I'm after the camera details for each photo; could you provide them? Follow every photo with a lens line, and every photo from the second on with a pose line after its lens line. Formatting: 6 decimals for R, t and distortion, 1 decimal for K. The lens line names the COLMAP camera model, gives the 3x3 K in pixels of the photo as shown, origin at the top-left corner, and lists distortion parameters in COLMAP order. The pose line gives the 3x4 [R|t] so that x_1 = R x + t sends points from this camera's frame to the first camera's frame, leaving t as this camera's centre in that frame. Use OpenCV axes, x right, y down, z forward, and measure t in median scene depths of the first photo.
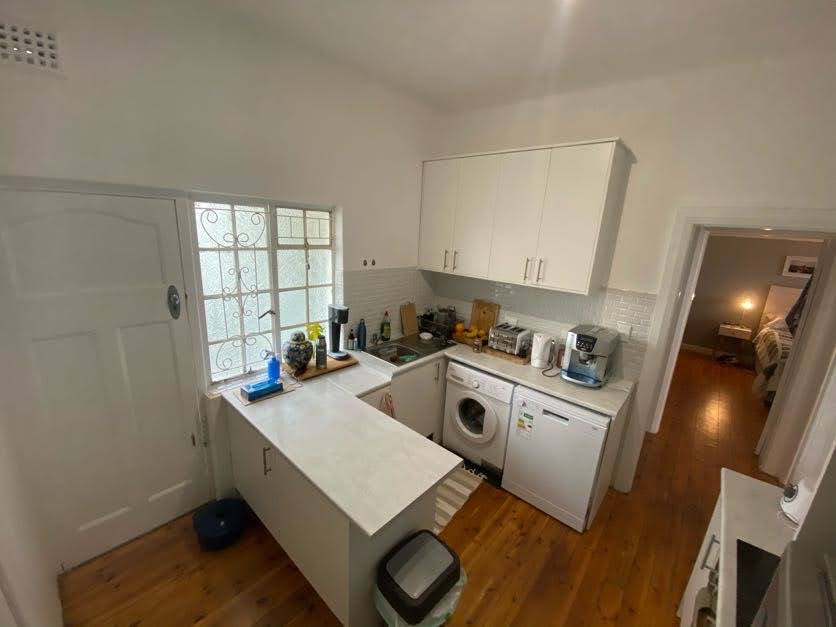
lens RADIAL K [[335.8, 0, 418.0], [0, 335.8, 313.5], [0, 0, 1]] dist [0.000892, -0.000107]
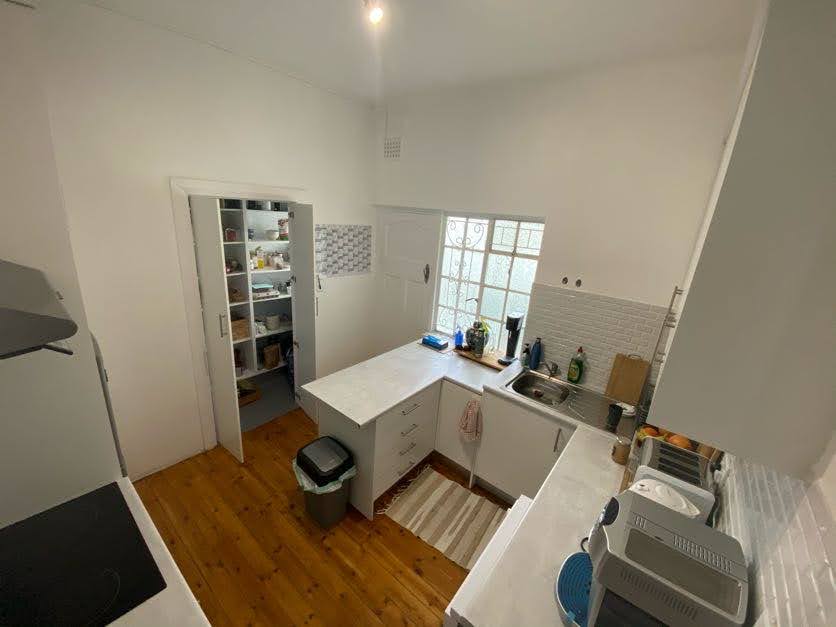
lens RADIAL K [[332.1, 0, 418.0], [0, 332.1, 313.5], [0, 0, 1]] dist [0.000628, -0.000257]
pose [[0.049959, 0.247537, -0.967590, 0.836787], [-0.307954, 0.925414, 0.220847, -0.177431], [0.950089, 0.286939, 0.122463, 0.677065]]
